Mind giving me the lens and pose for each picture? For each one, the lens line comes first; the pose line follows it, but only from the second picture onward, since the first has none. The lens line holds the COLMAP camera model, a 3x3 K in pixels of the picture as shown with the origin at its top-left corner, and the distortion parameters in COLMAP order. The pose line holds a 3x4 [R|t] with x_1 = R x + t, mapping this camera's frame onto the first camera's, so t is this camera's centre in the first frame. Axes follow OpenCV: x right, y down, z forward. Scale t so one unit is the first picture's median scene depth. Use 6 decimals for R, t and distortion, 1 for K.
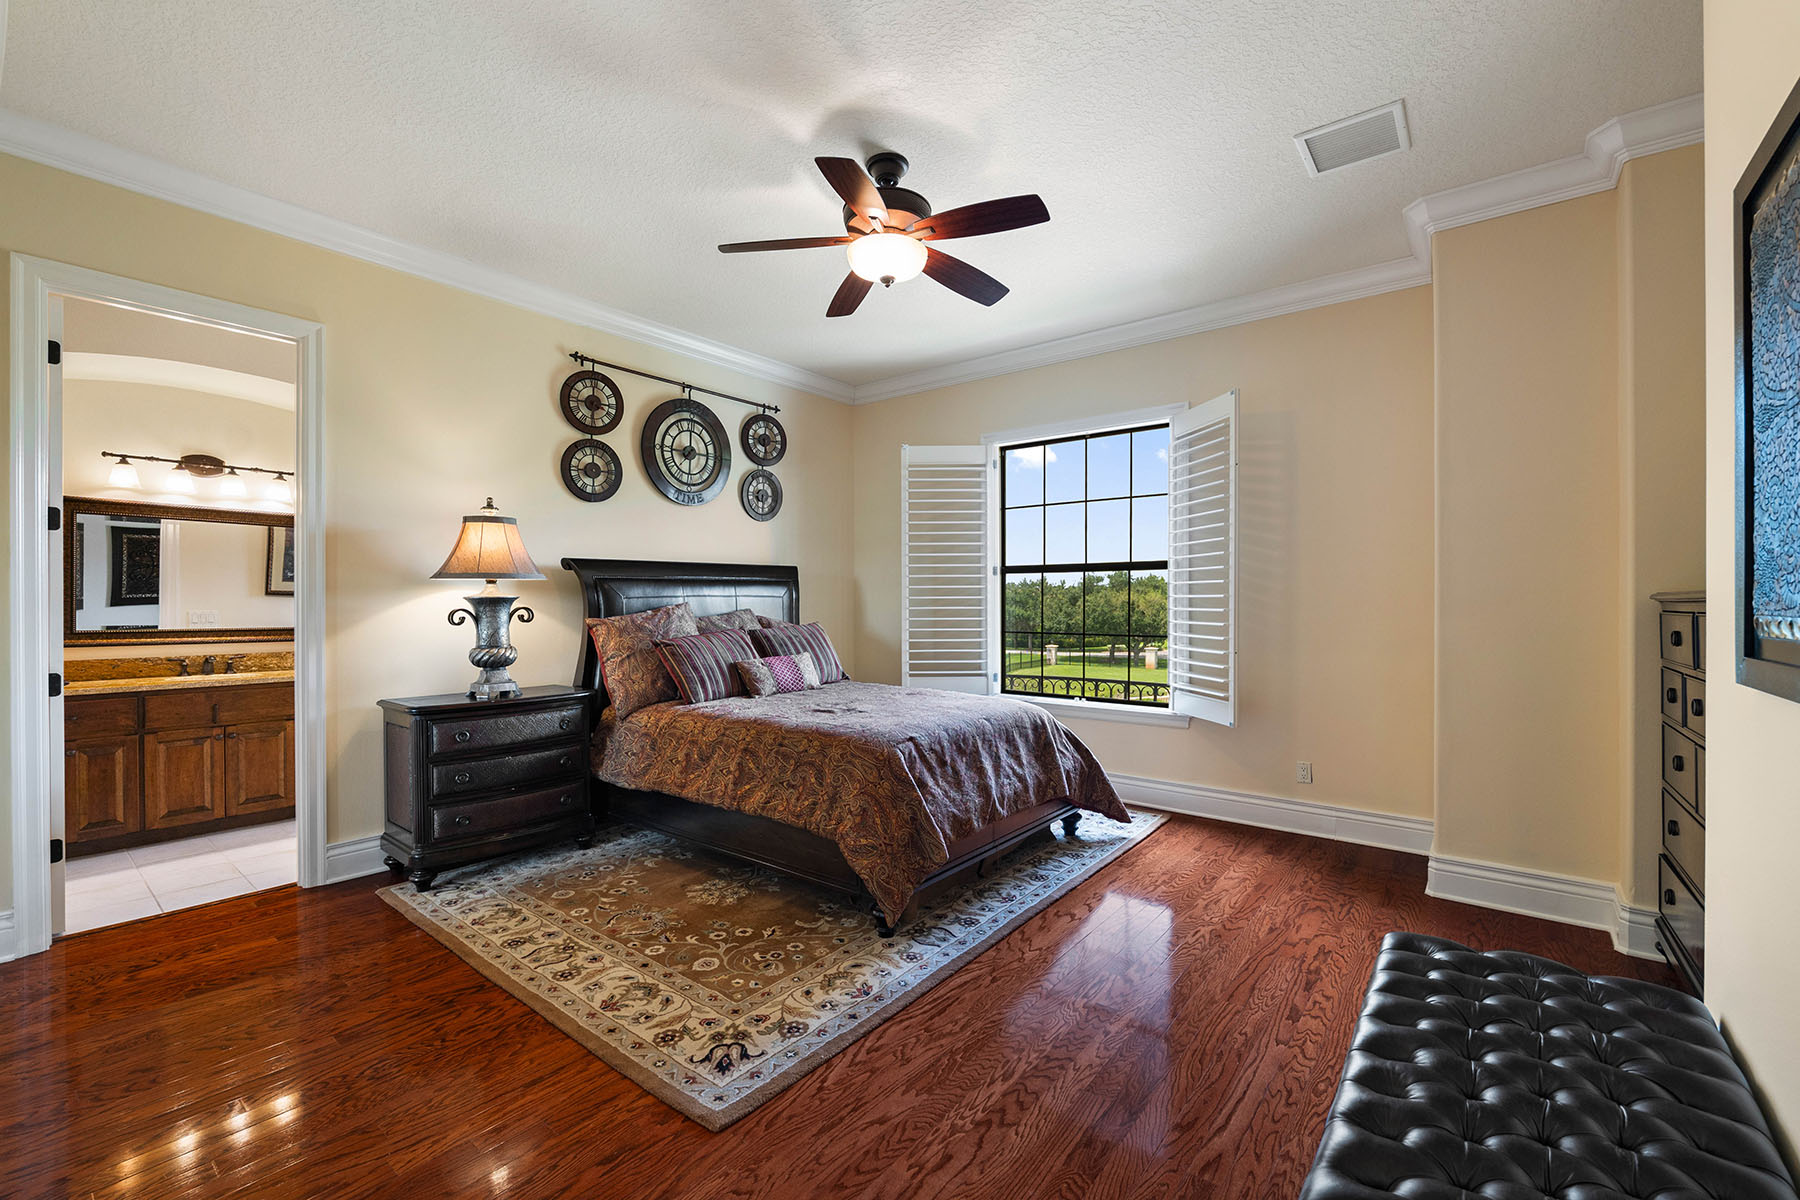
lens RADIAL K [[739.0, 0, 897.9], [0, 739.0, 599.0], [0, 0, 1]] dist [-0.009824, -0.000392]
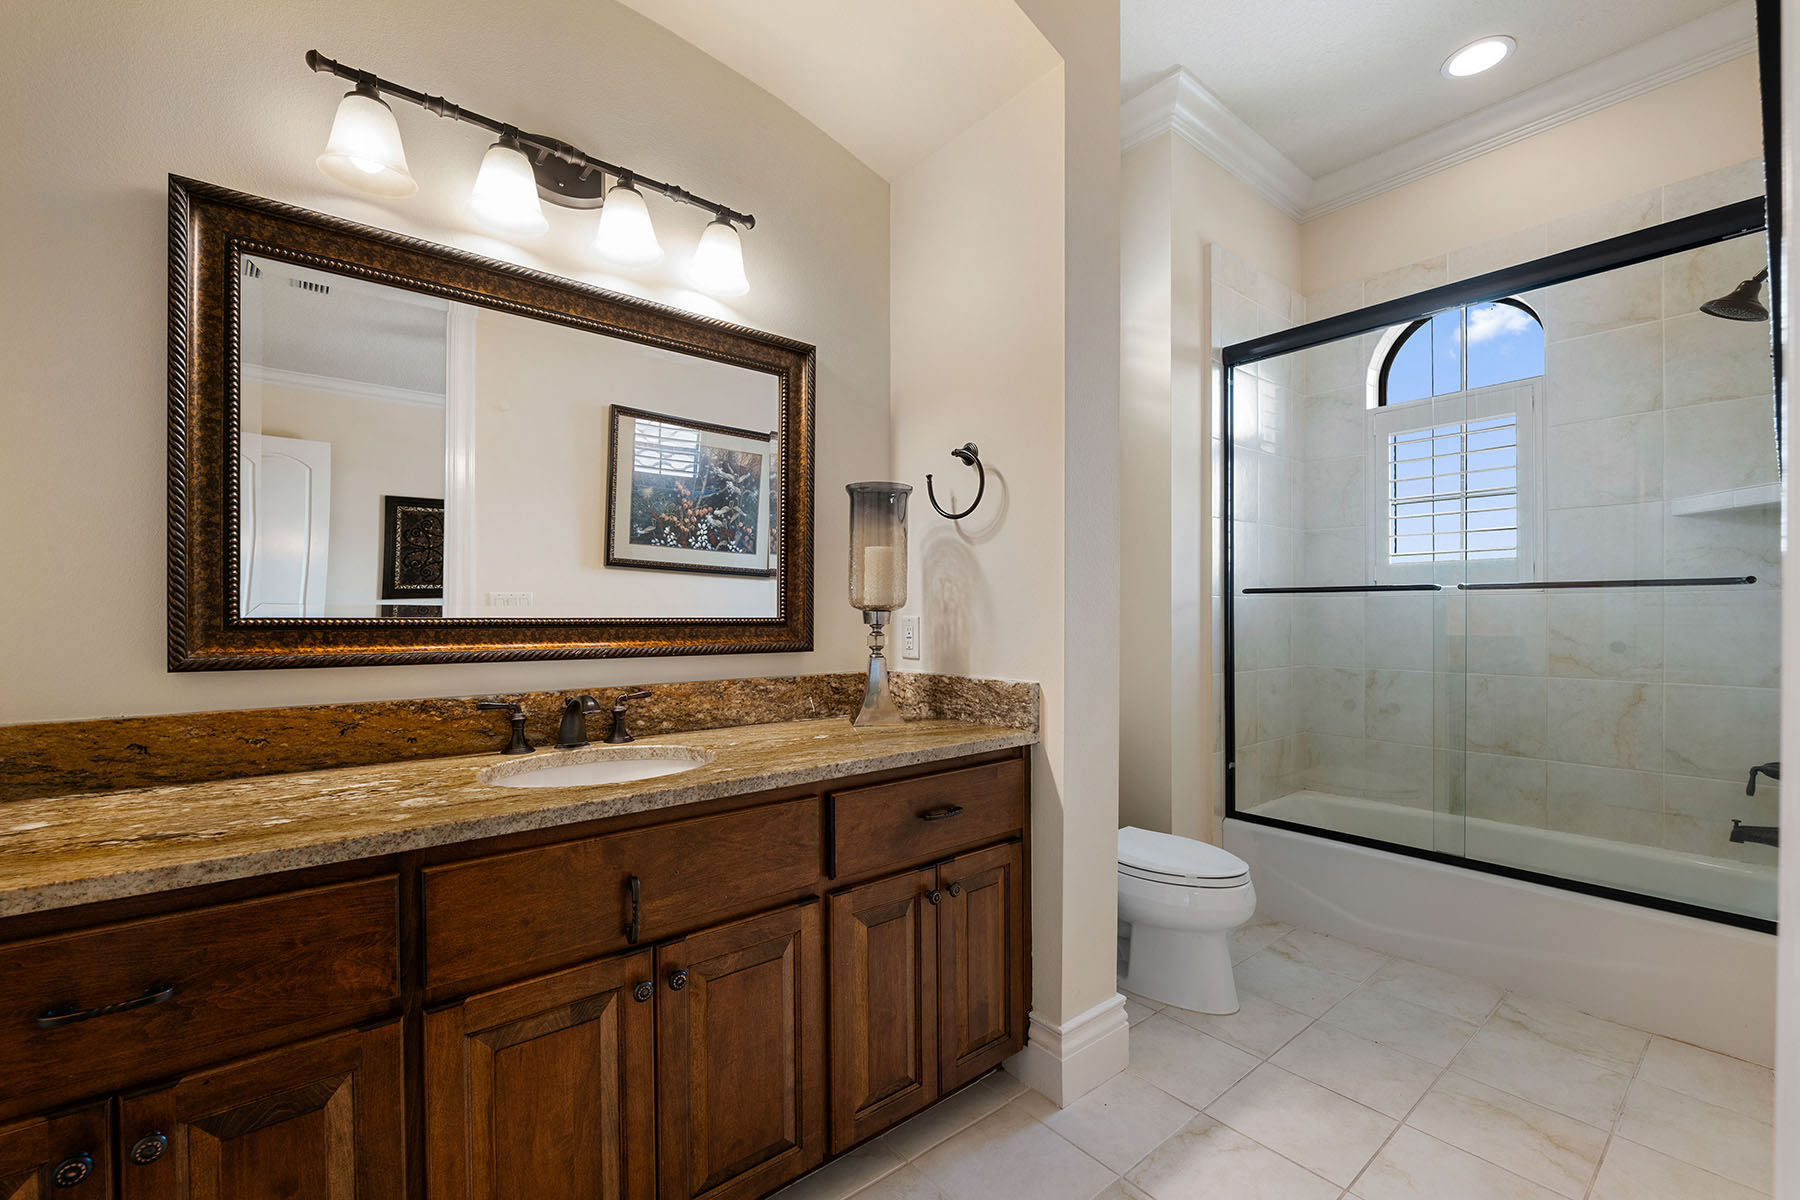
lens RADIAL K [[739.0, 0, 902.8], [0, 739.0, 610.5], [0, 0, 1]] dist [-0.009824, -0.000392]
pose [[0.975946, -0.000885, -0.218013, -0.762620], [0.001405, 0.999997, 0.002232, 0.039238], [0.218010, -0.002484, 0.975943, 0.739060]]
